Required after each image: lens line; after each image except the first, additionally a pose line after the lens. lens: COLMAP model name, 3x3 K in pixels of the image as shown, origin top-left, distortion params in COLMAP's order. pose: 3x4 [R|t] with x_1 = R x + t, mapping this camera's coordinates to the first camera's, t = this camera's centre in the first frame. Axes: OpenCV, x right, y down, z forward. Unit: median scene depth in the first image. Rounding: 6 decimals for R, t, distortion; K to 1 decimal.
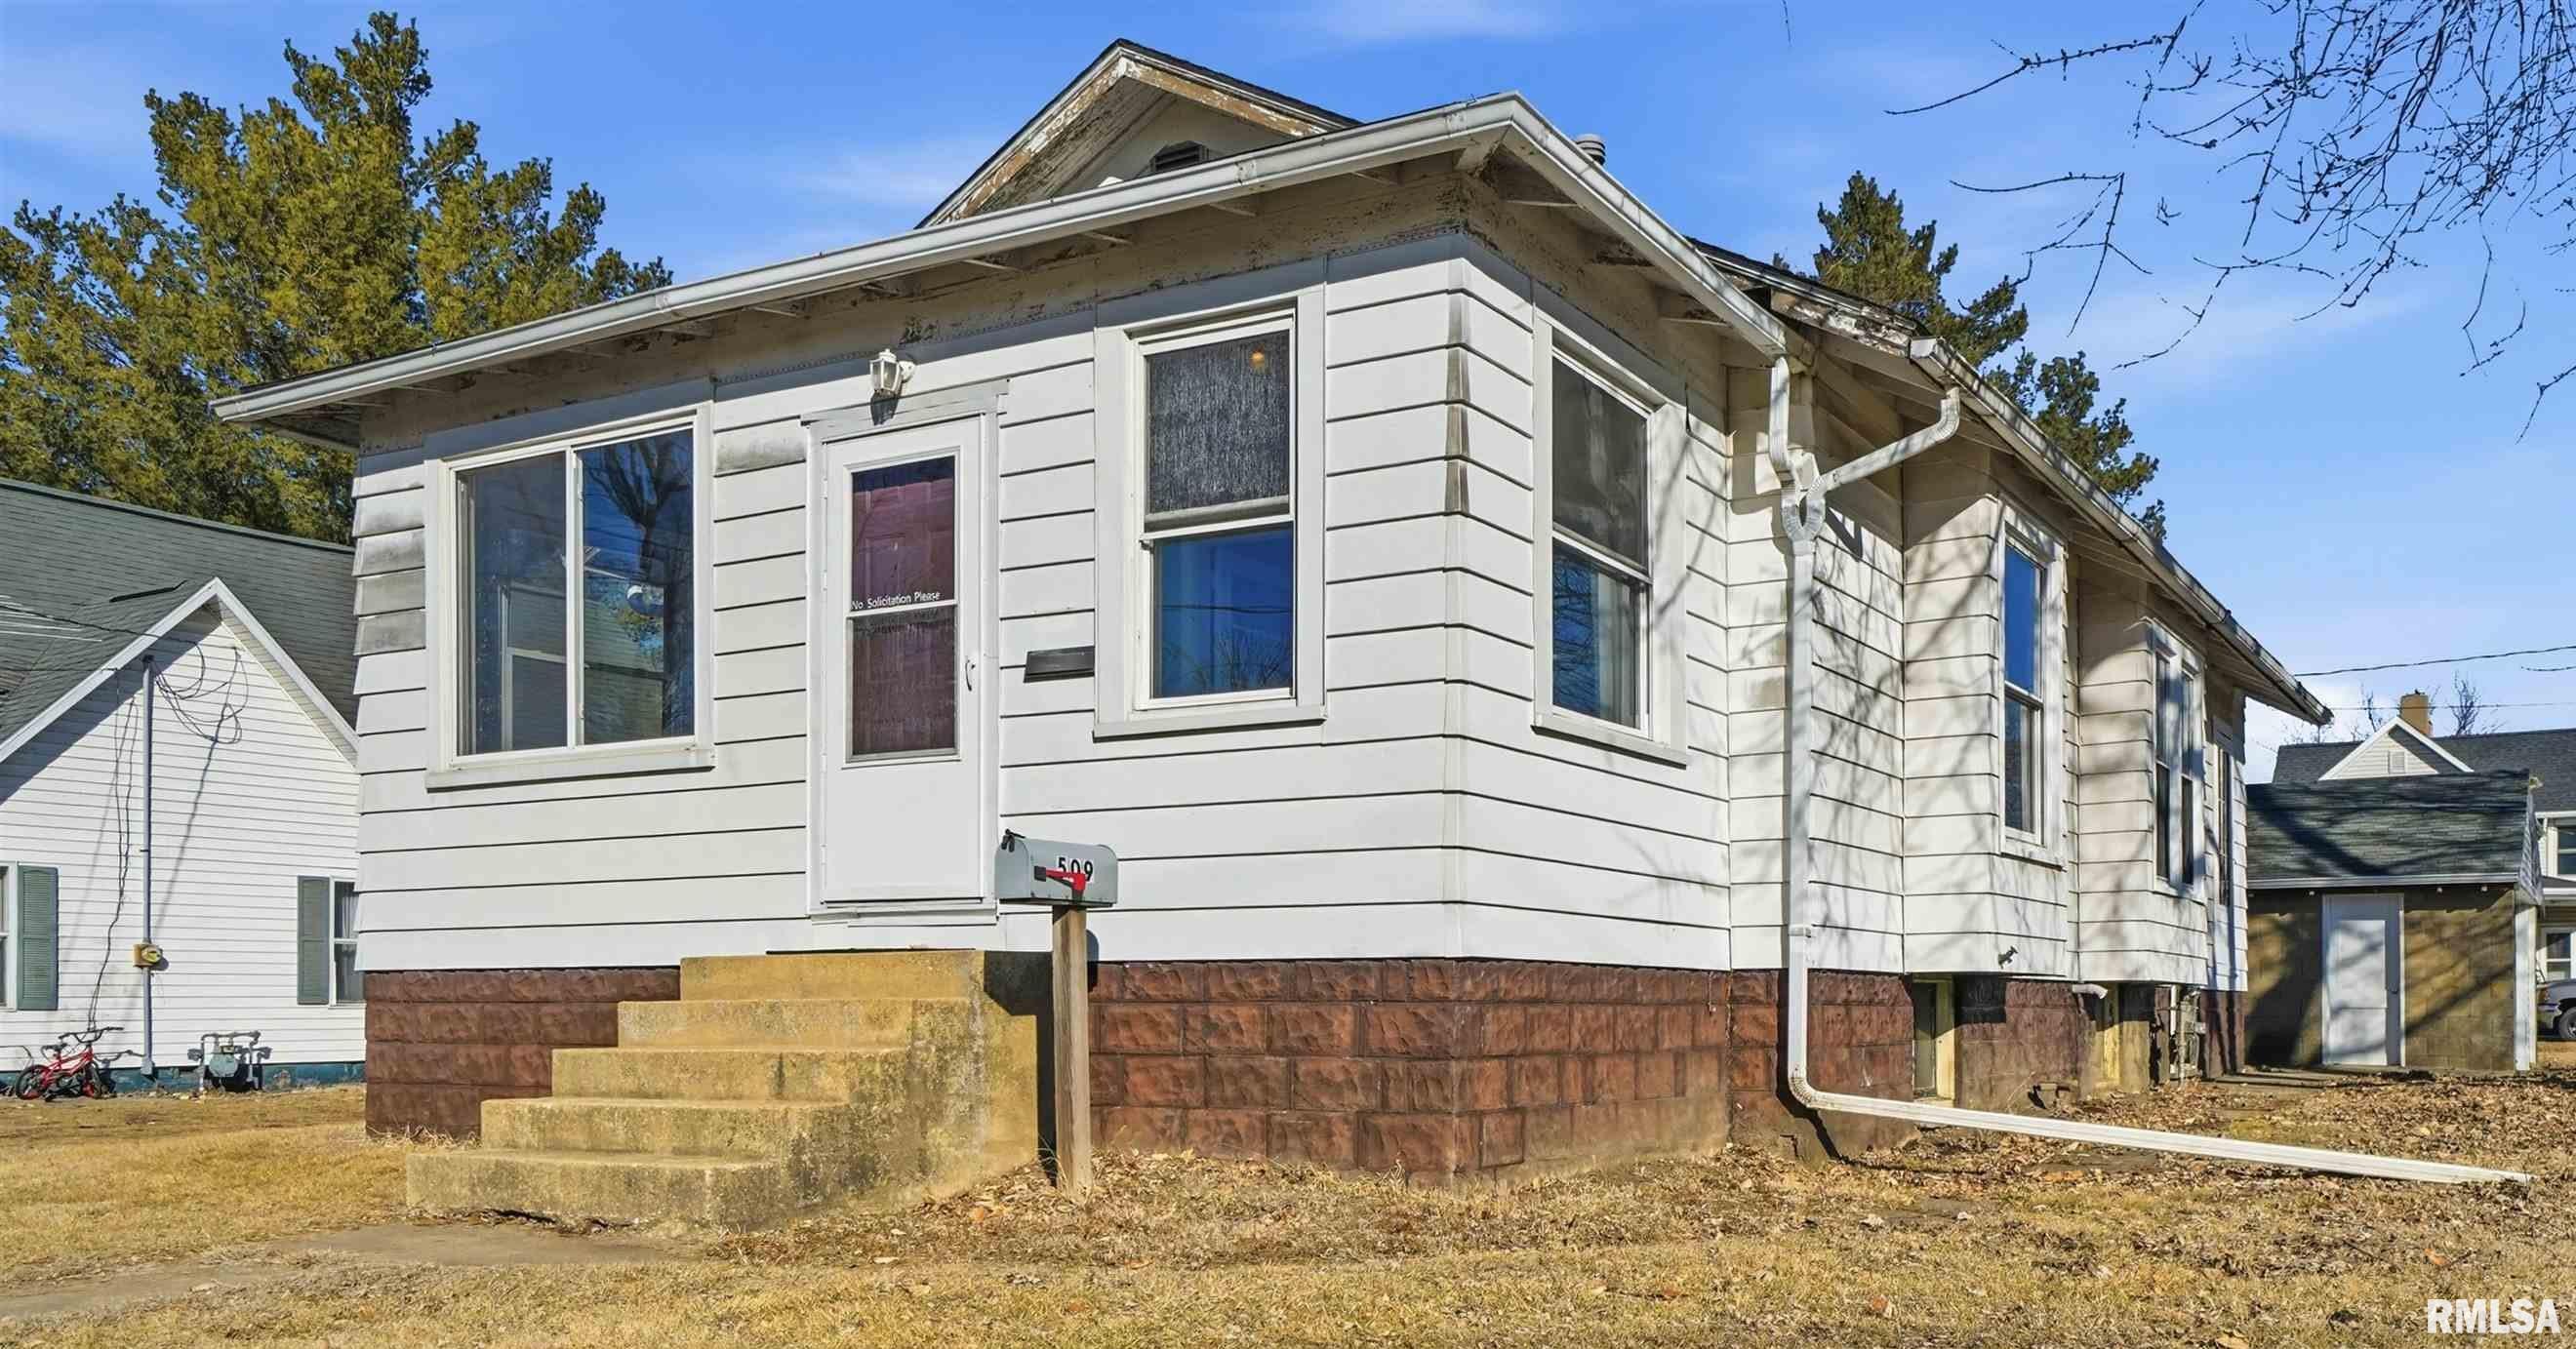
lens RADIAL K [[1901.6, 0, 1288.3], [0, 1901.6, 991.0], [0, 0, 1]] dist [-0.008386, 0.032688]
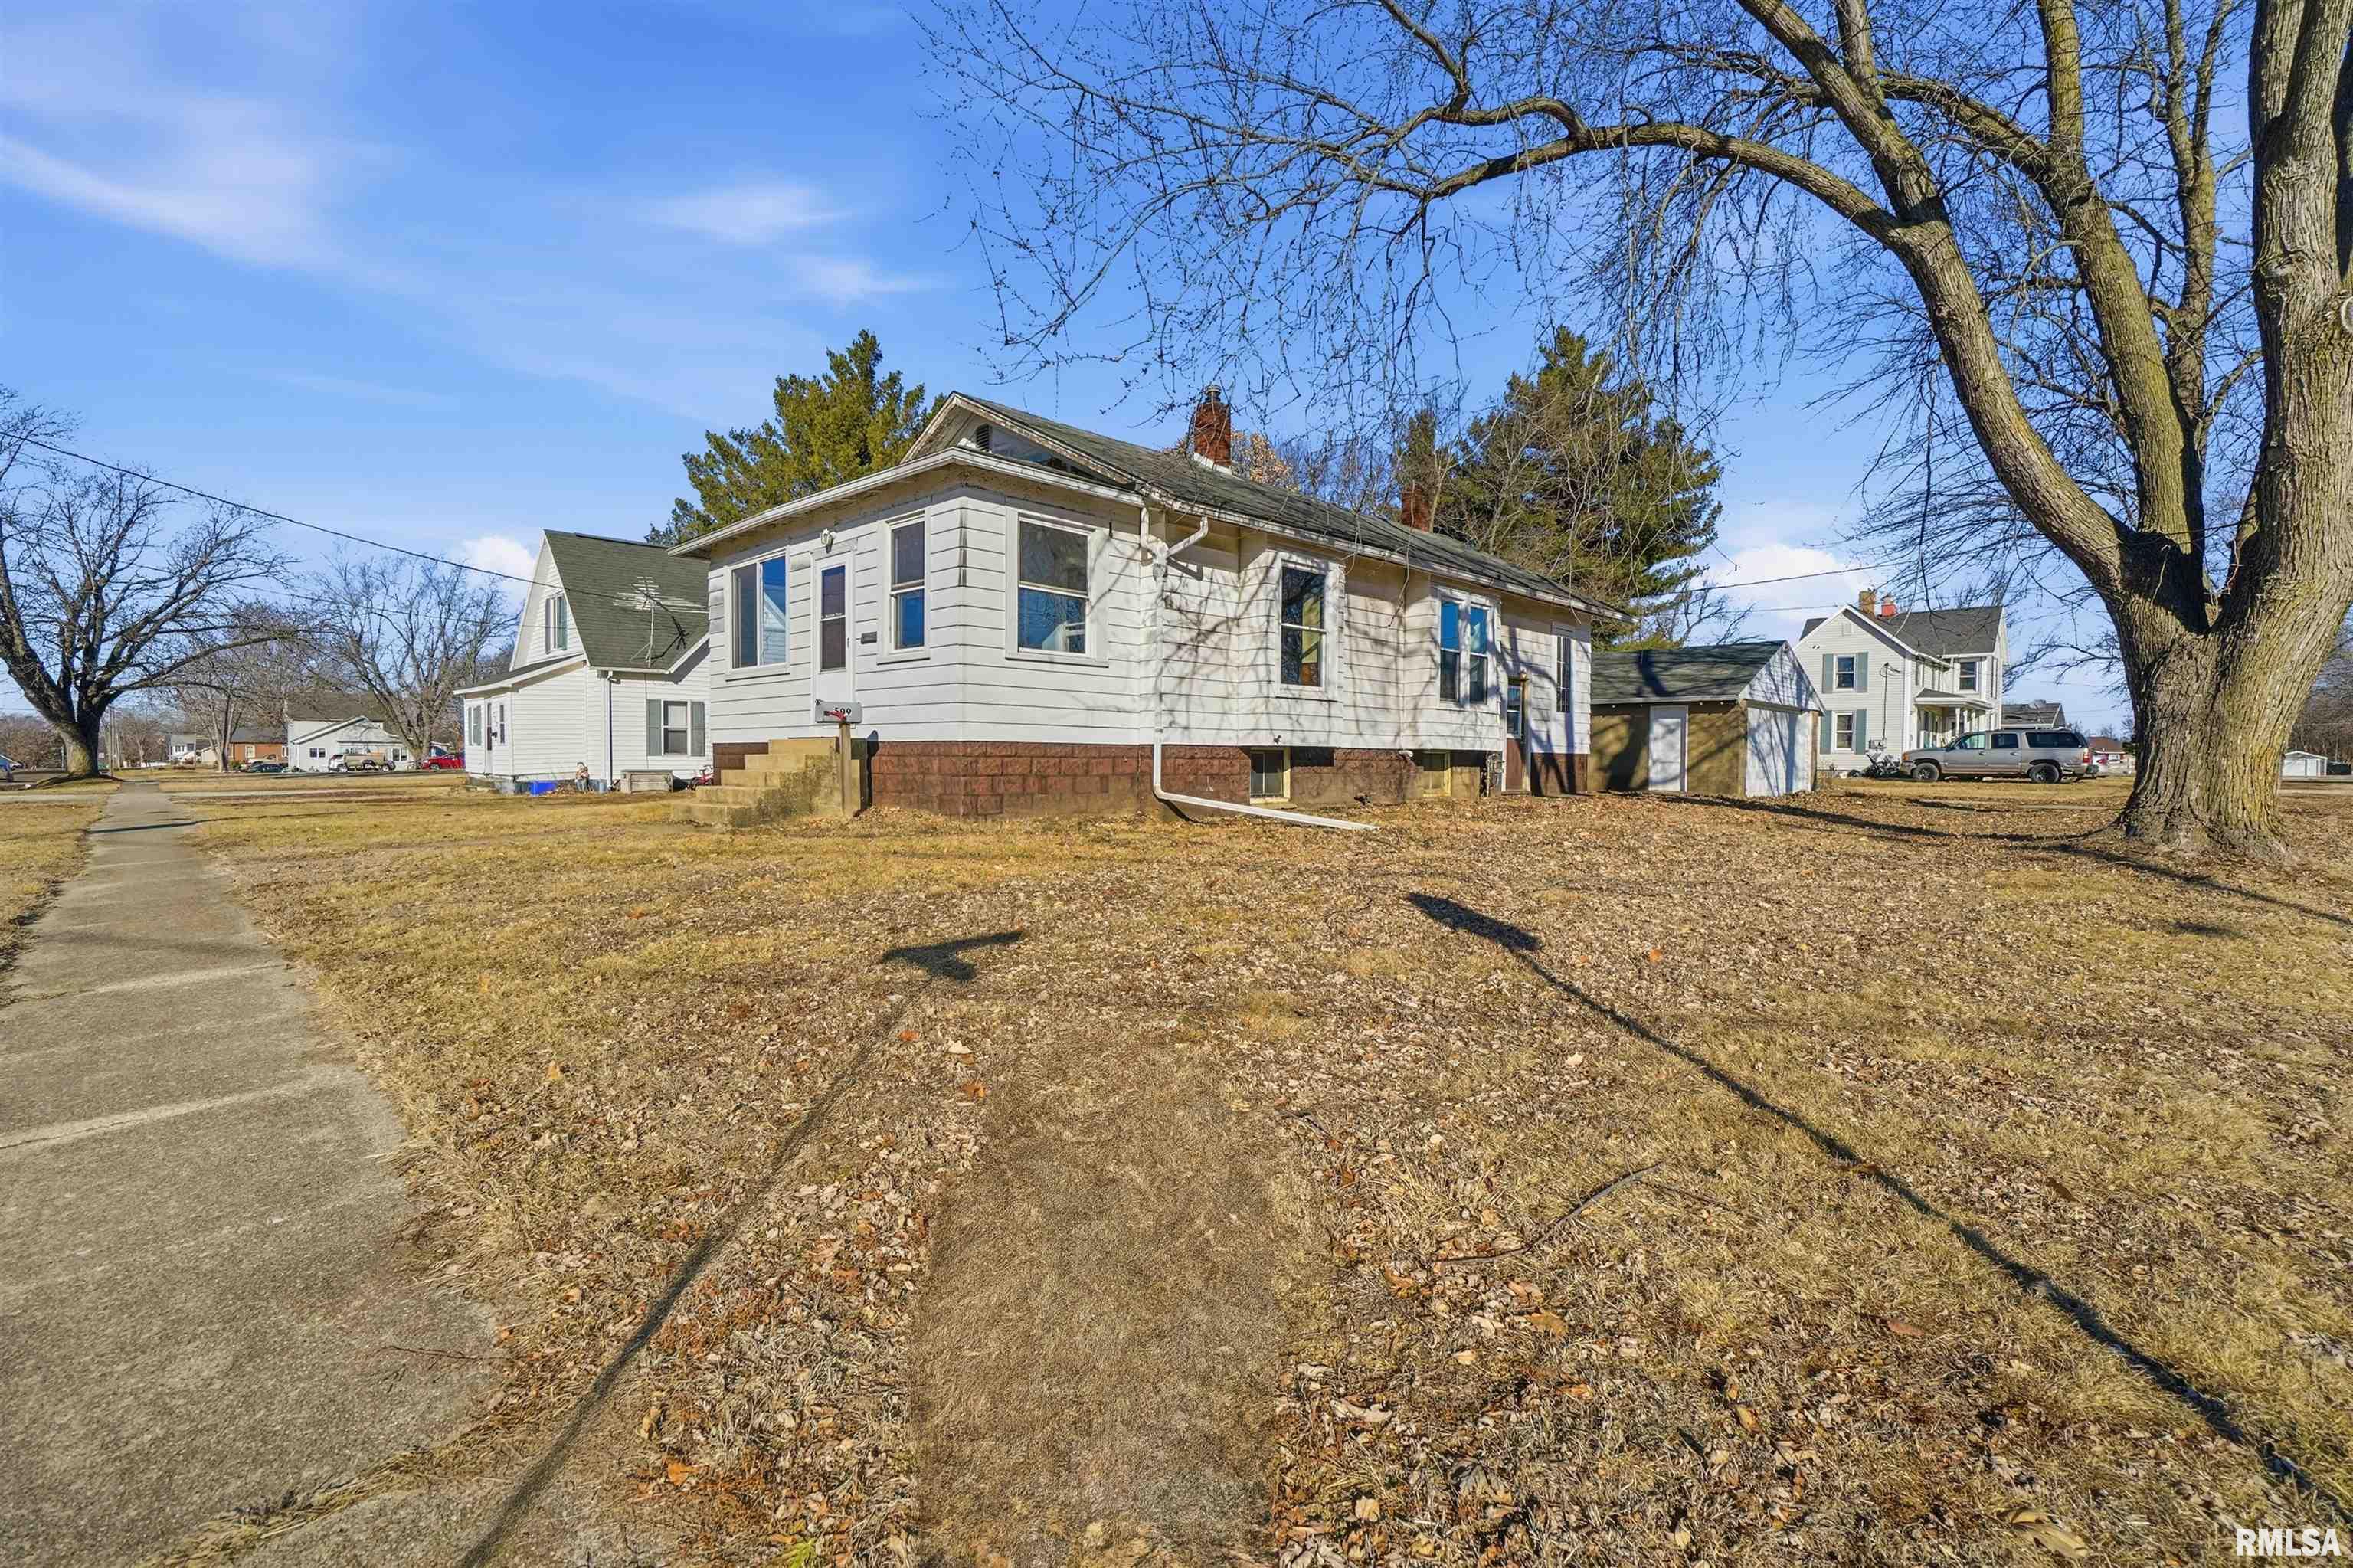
lens RADIAL K [[1050.3, 0, 1175.9], [0, 1050.3, 778.9], [0, 0, 1]] dist [-0.070208, 0.028672]
pose [[0.962171, 0.013095, -0.272131, 0.673806], [-0.005082, 0.999533, 0.030129, -0.007619], [0.272399, -0.027607, 0.961788, -0.351744]]
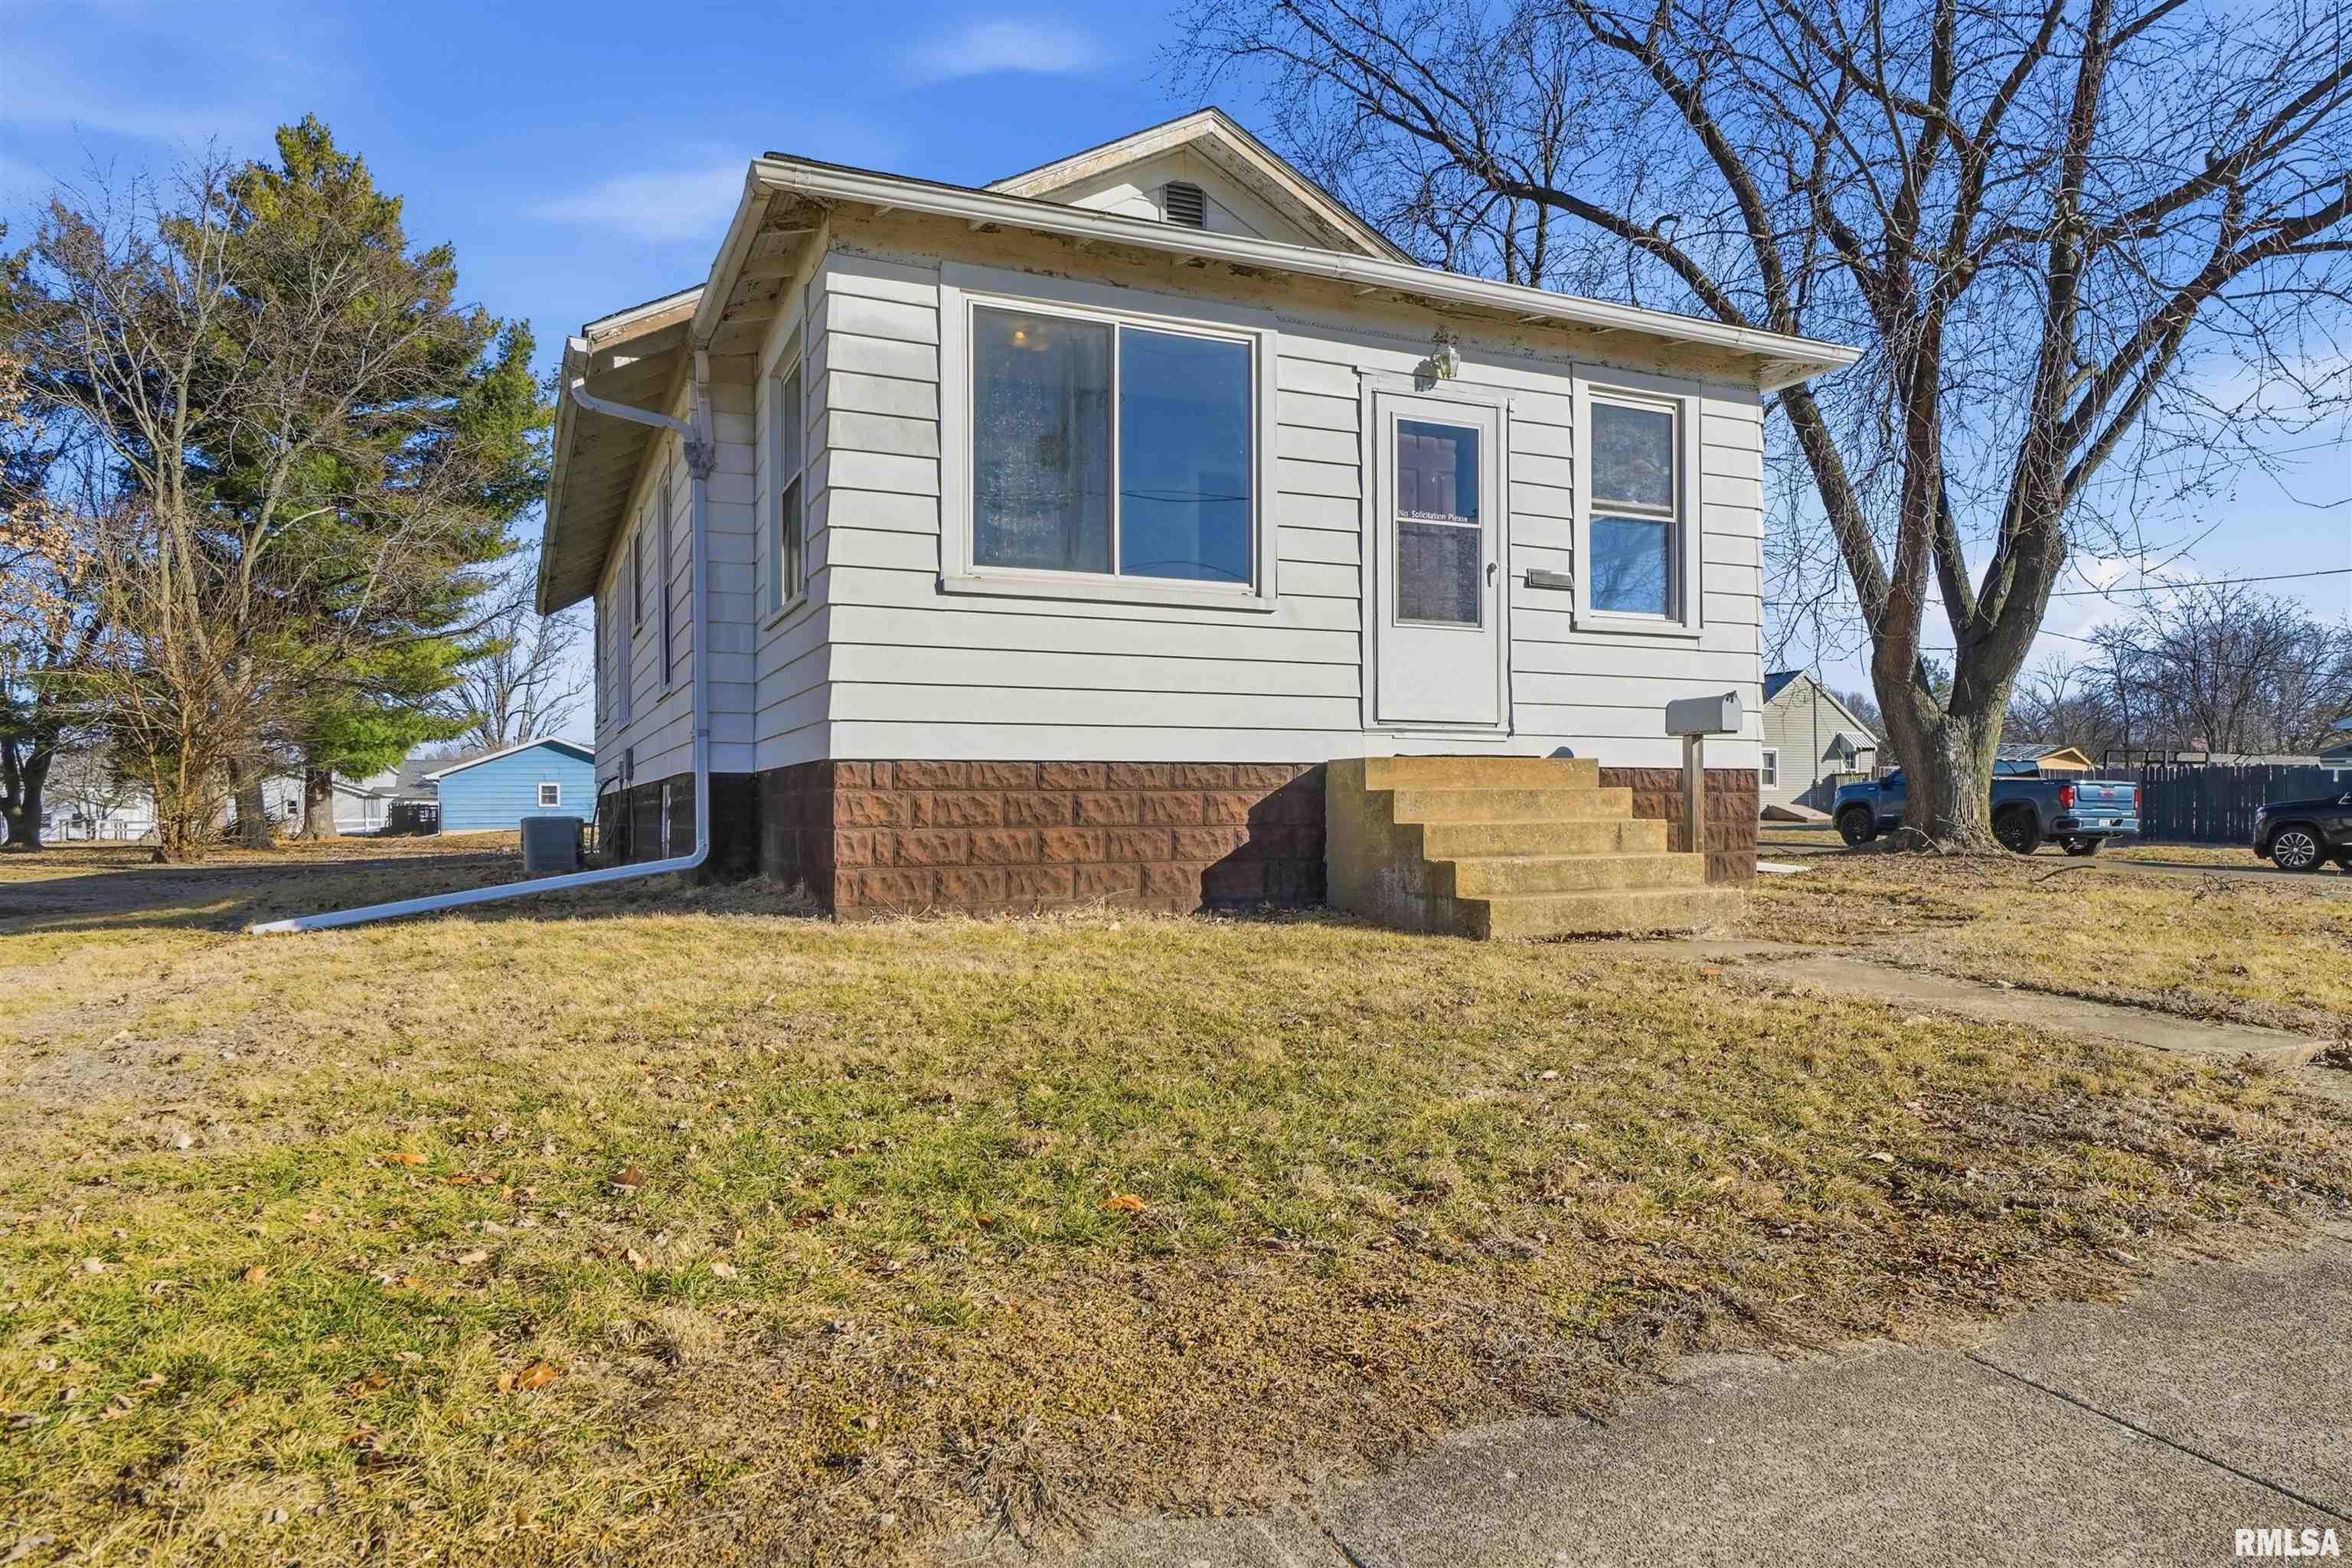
lens RADIAL K [[1348.7, 0, 1172.7], [0, 1348.7, 825.0], [0, 0, 1]] dist [-0.001977, -0.000170]
pose [[0.633808, -0.019935, 0.773234, -1.074197], [-0.002229, 0.999617, 0.027598, 0.004511], [-0.773487, -0.019215, 0.633520, 0.459261]]
